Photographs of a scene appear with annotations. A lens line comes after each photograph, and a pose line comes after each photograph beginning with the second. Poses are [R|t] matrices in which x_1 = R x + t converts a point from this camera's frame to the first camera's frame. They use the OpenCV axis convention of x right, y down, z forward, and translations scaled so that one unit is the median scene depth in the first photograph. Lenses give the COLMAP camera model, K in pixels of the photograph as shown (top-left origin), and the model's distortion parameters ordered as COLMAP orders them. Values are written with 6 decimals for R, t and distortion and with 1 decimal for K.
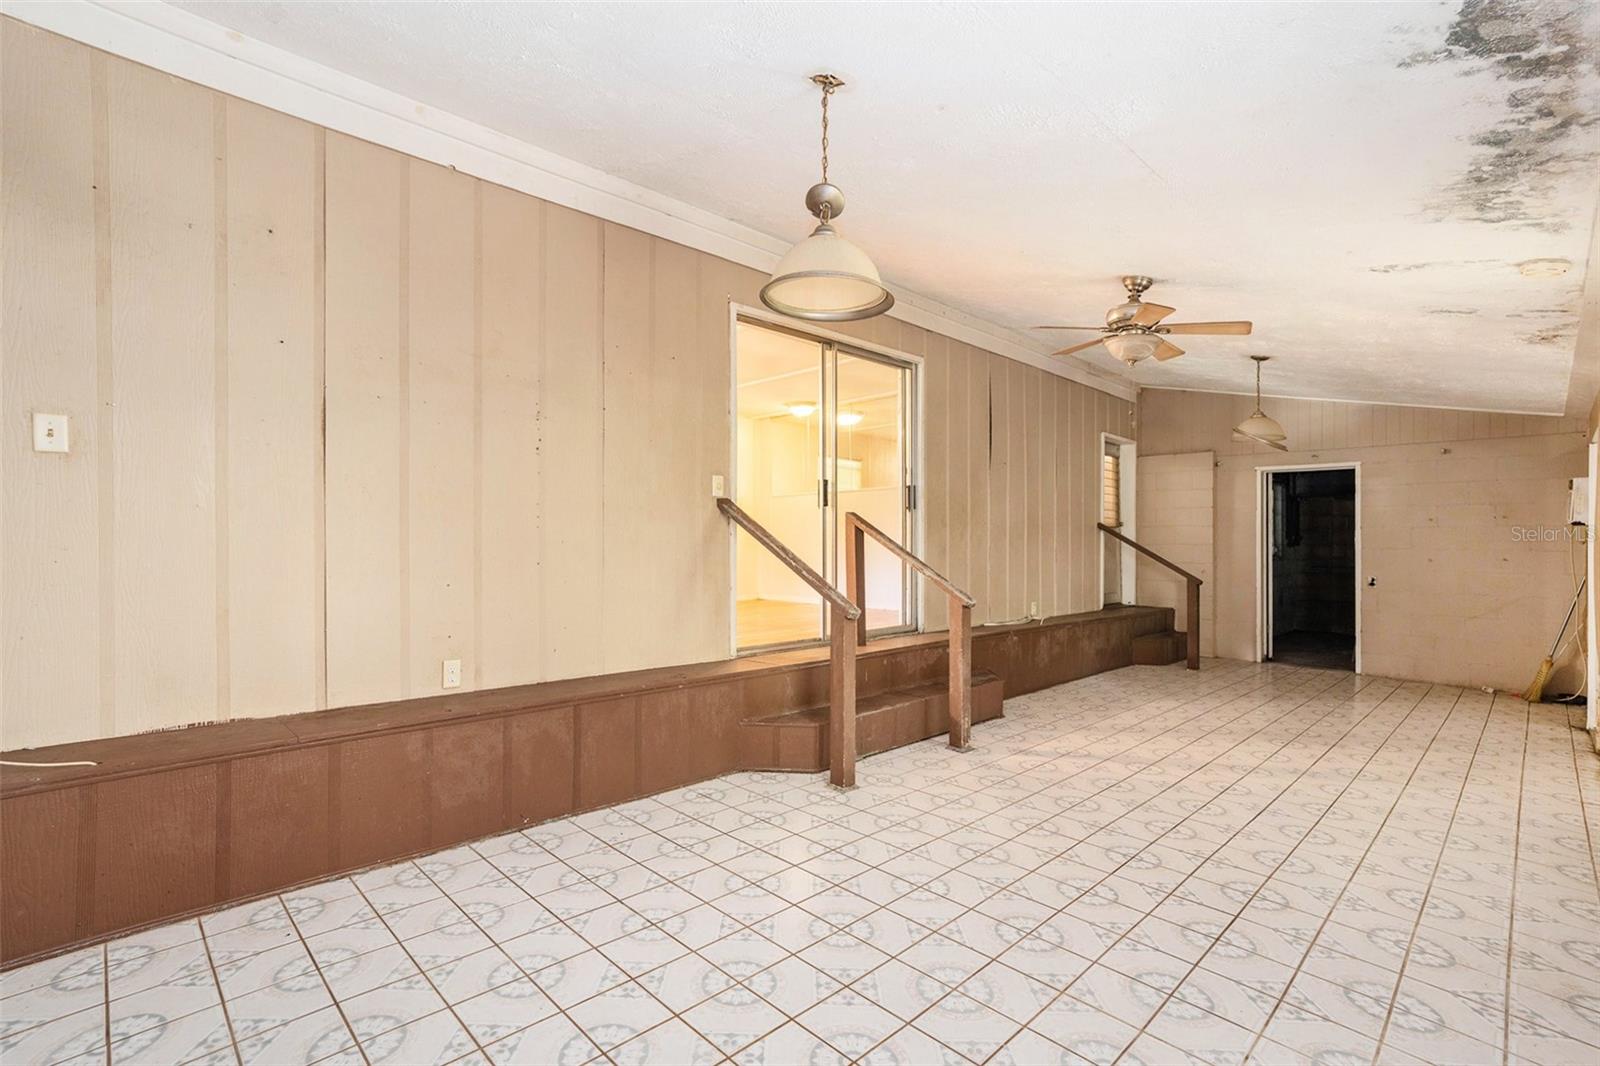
lens RADIAL K [[720.8, 0, 800.0], [0, 720.8, 533.0], [0, 0, 1]] dist [-0.055169, 0.030003]
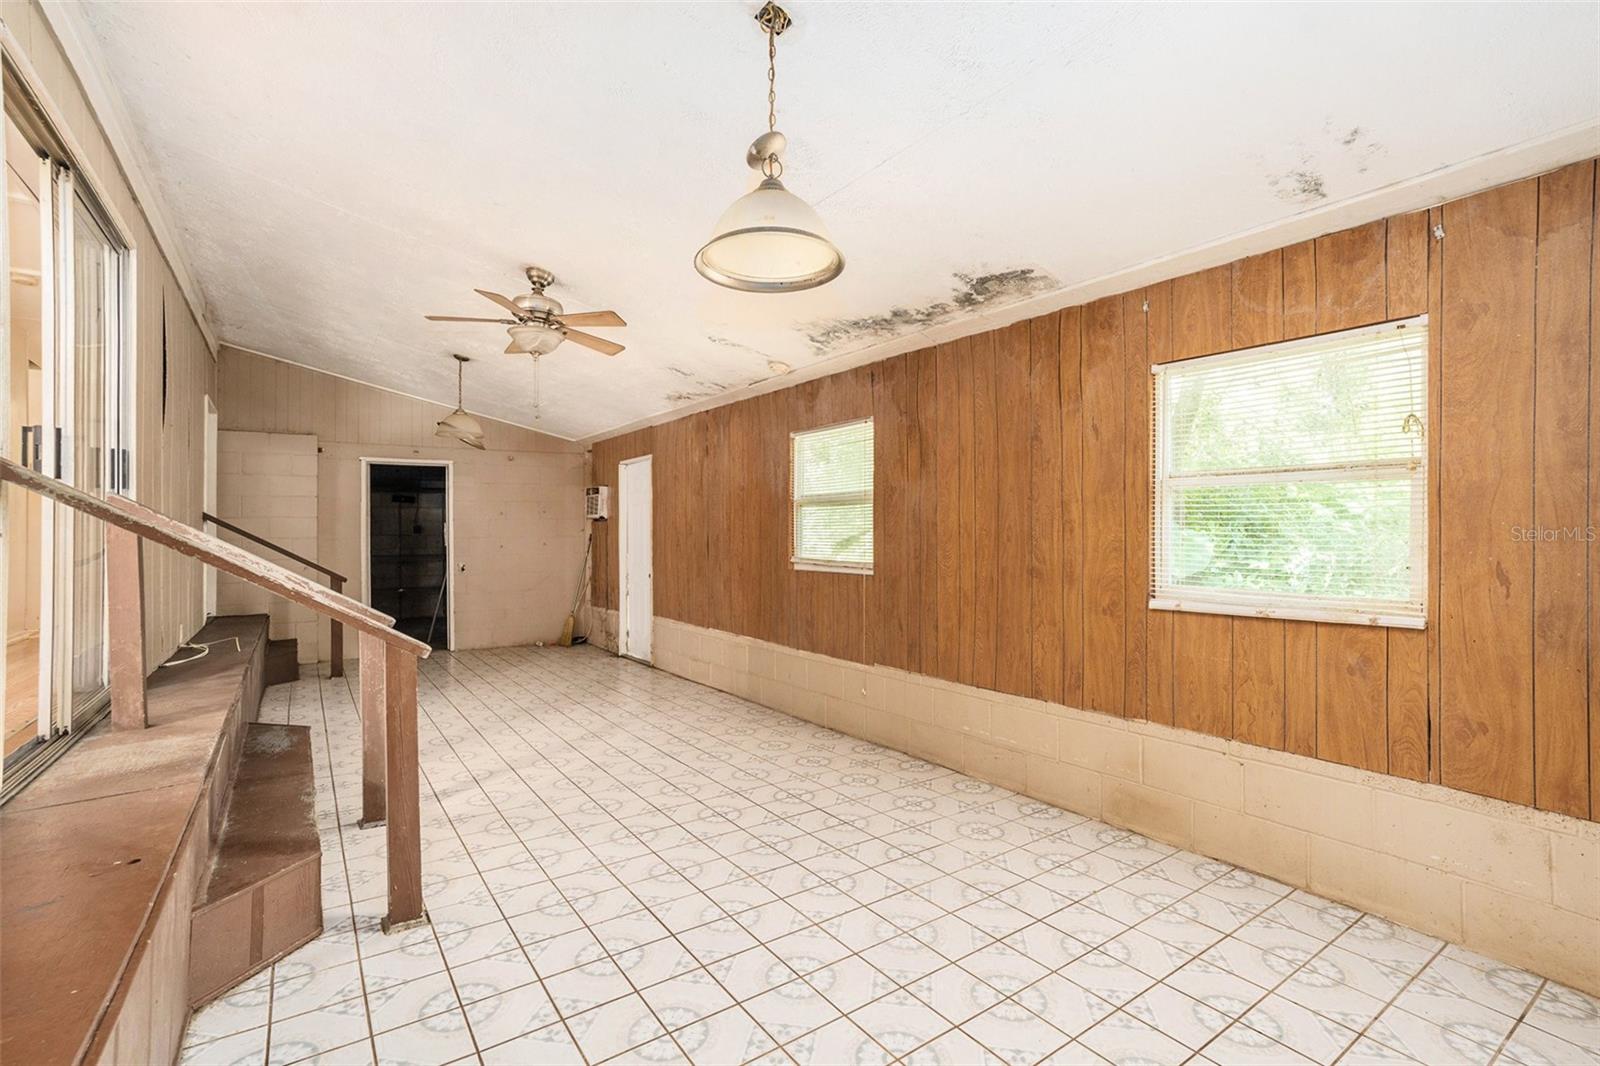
lens RADIAL K [[739.6, 0, 805.1], [0, 739.6, 515.0], [0, 0, 1]] dist [-0.030201, 0.000326]
pose [[0.170421, 0.004535, 0.985361, -0.563969], [0.003295, 0.999981, -0.005172, -0.015065], [-0.985366, 0.004128, 0.170402, 0.548103]]
